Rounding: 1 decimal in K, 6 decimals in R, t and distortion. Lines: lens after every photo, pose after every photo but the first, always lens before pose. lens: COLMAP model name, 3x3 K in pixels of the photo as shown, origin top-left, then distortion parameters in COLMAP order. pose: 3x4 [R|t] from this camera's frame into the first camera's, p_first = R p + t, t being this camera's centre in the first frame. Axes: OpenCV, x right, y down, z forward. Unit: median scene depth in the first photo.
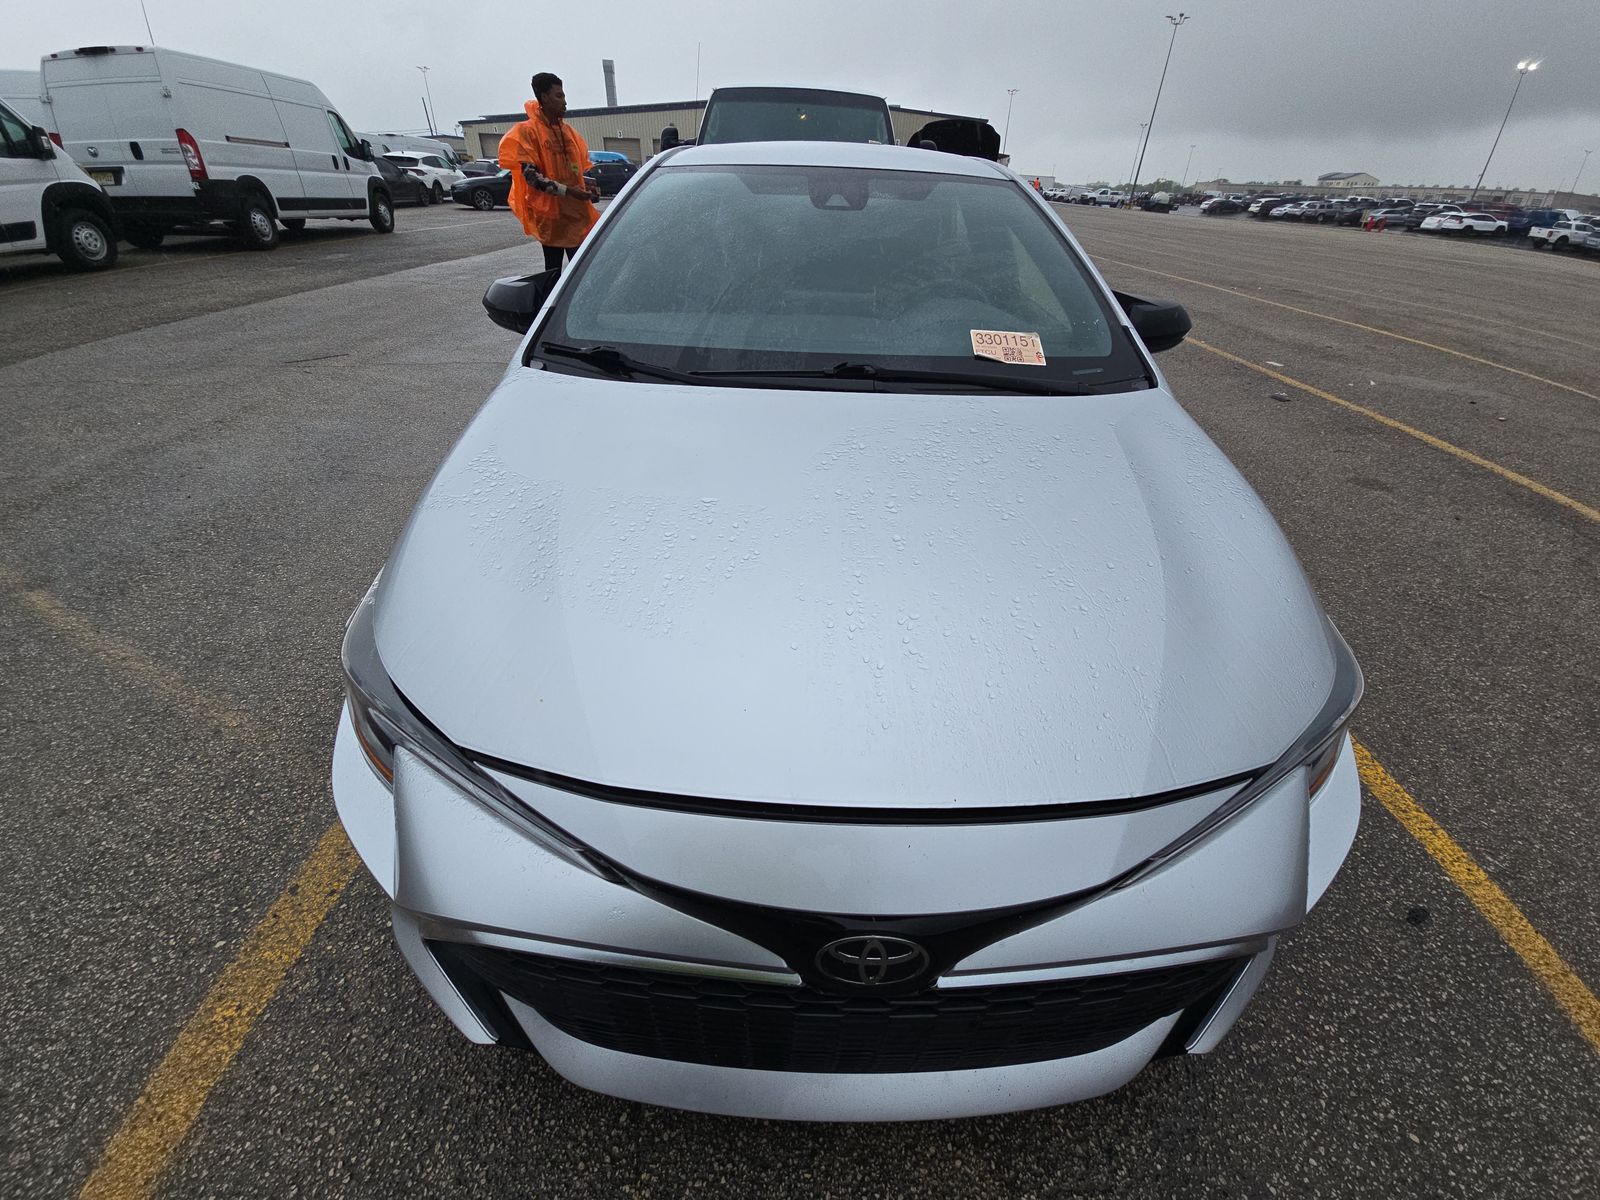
lens RADIAL K [[652.6, 0, 786.0], [0, 652.6, 565.9], [0, 0, 1]] dist [0.011816, -0.013985]
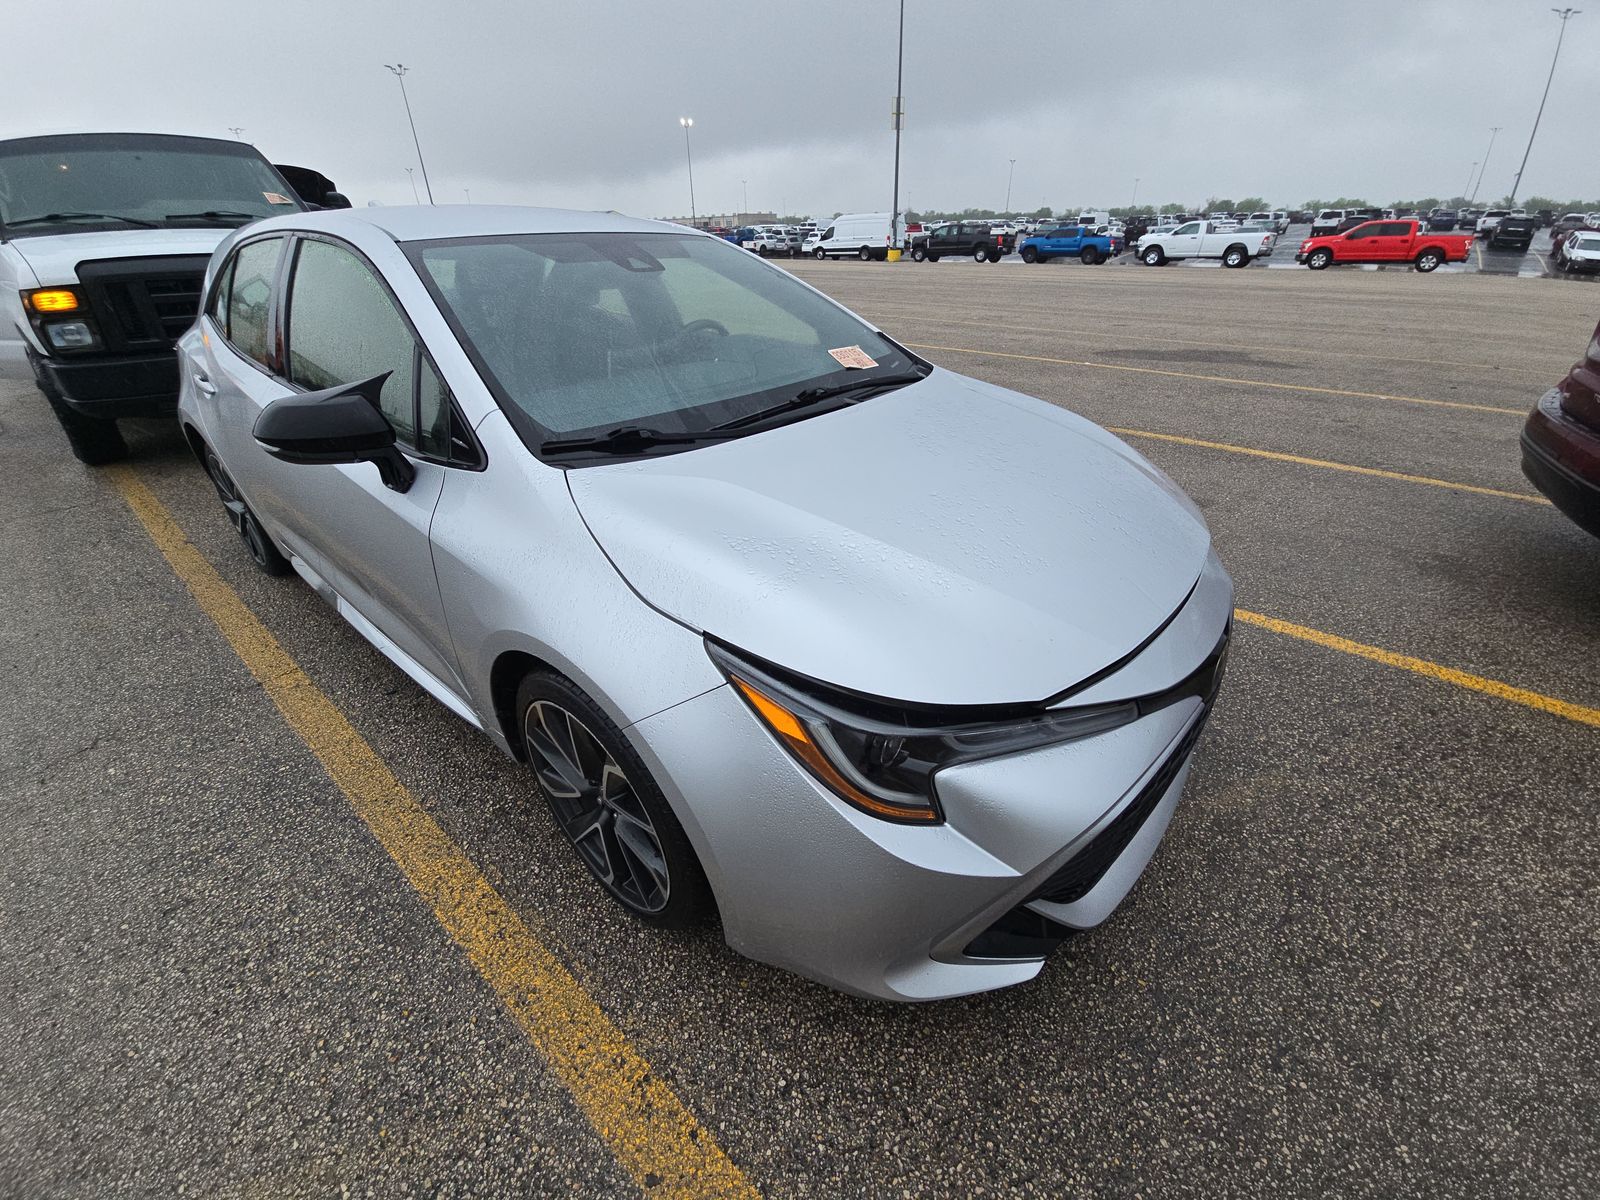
lens RADIAL K [[652.6, 0, 807.2], [0, 652.6, 590.8], [0, 0, 1]] dist [0.011816, -0.013985]
pose [[0.640214, -0.397507, 0.657354, -1.128477], [0.414487, 0.899210, 0.140080, -0.203129], [-0.646782, 0.182784, 0.740448, 0.250617]]
